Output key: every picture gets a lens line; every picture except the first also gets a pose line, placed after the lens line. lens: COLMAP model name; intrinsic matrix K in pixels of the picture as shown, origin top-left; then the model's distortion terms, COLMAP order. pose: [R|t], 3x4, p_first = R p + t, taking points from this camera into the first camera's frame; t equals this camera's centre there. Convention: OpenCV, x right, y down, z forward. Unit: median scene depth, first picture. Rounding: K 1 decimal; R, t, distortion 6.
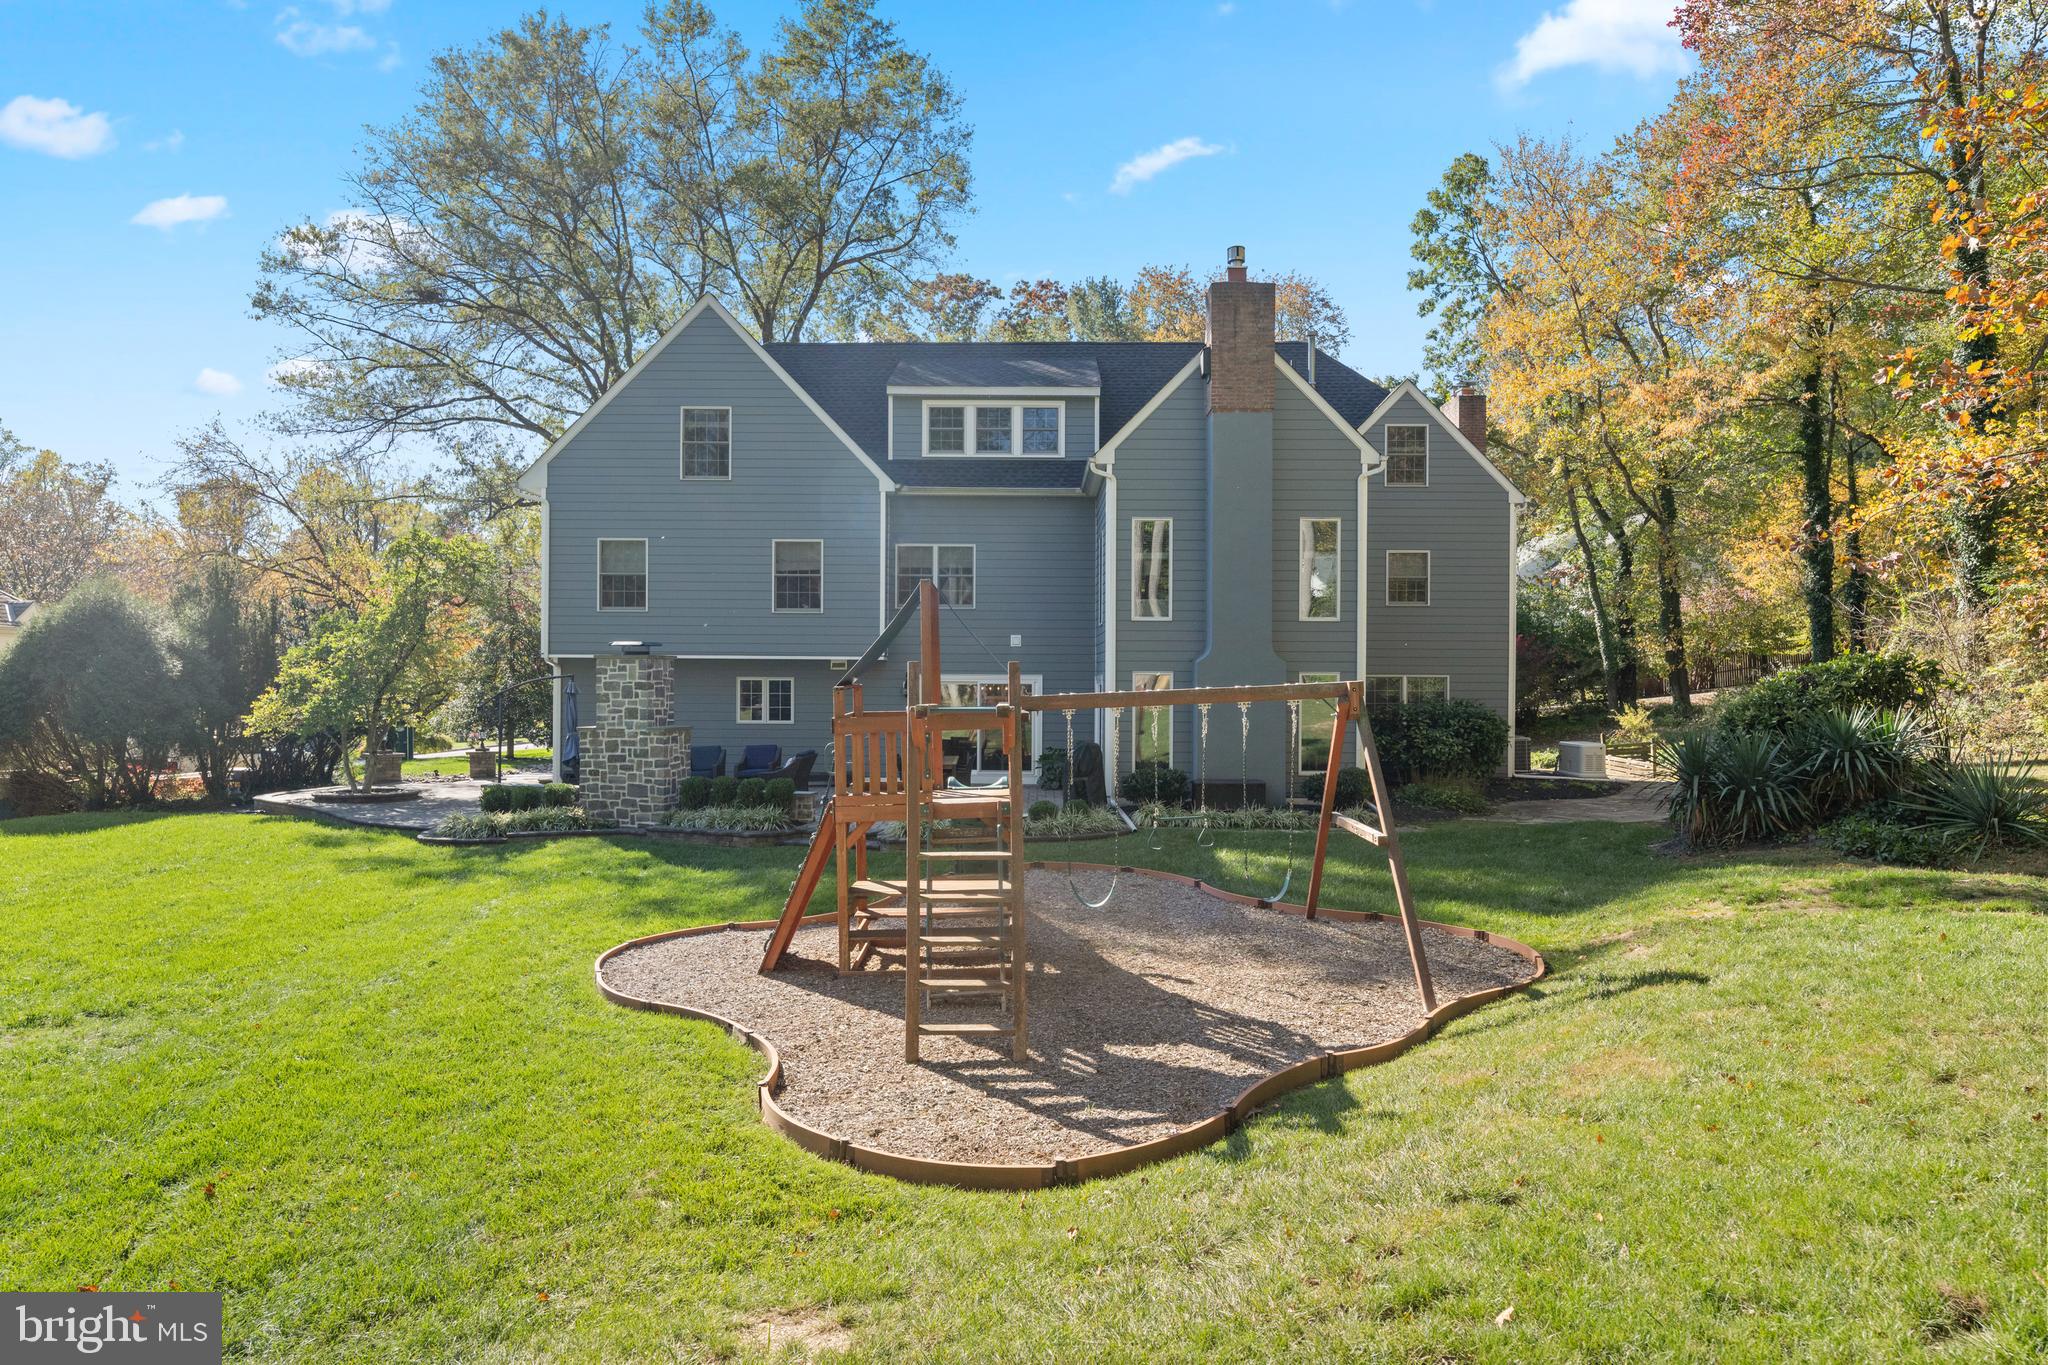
lens RADIAL K [[1210.7, 0, 1025.6], [0, 1210.7, 681.3], [0, 0, 1]] dist [-0.002829, -0.000412]
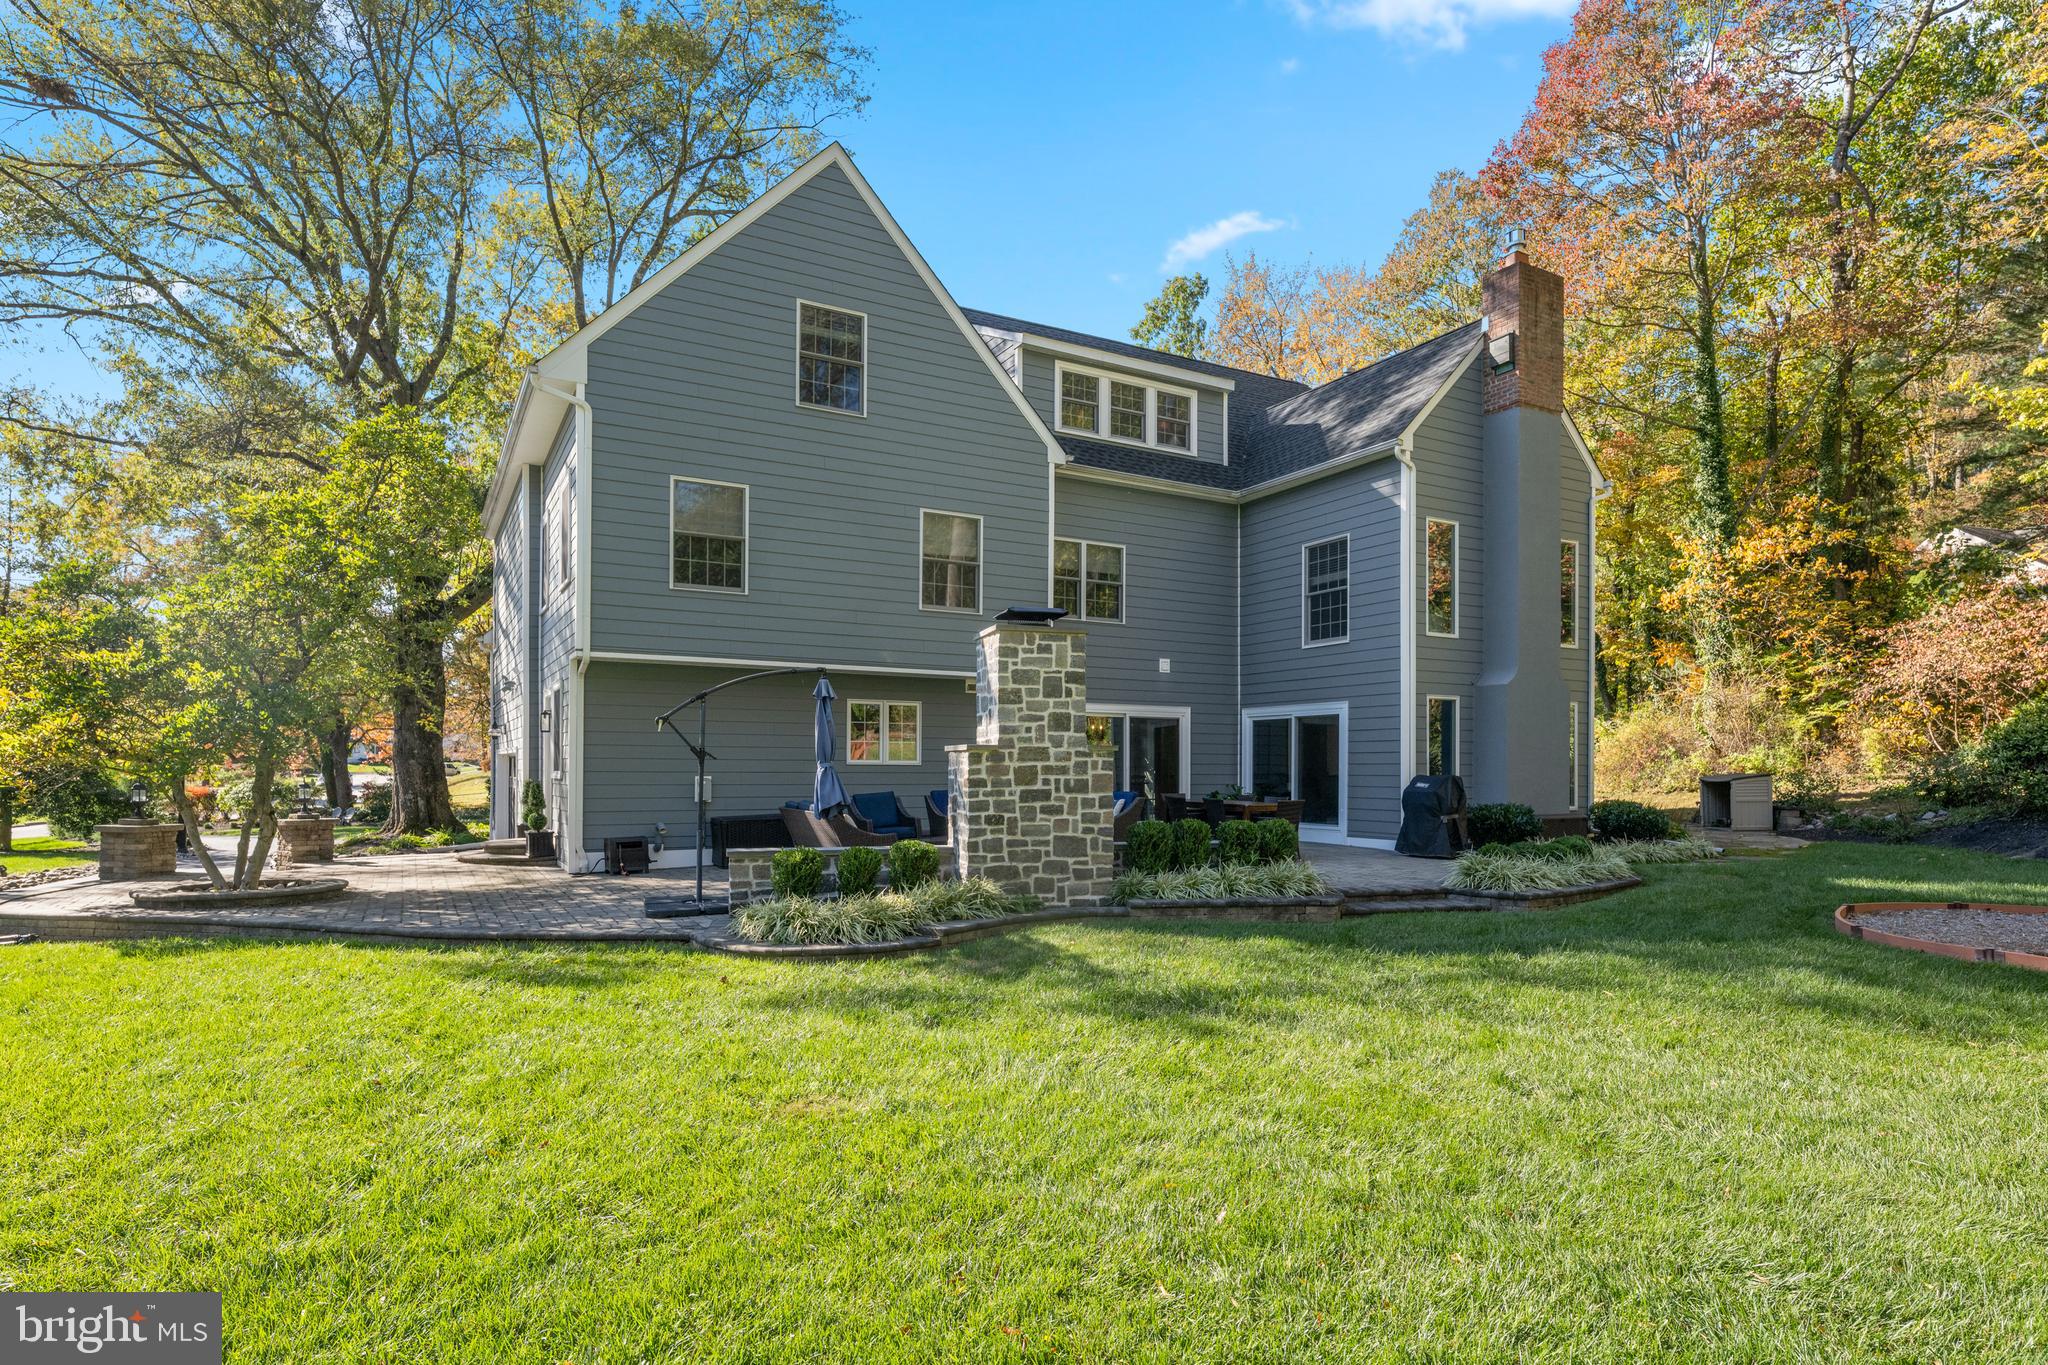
lens RADIAL K [[1084.4, 0, 1028.5], [0, 1084.4, 764.0], [0, 0, 1]] dist [0.002332, 0.000218]
pose [[0.880370, 0.002693, 0.474280, -0.460329], [-0.001465, 0.999995, -0.002958, 0.037986], [-0.474285, 0.001910, 0.880369, 0.397236]]
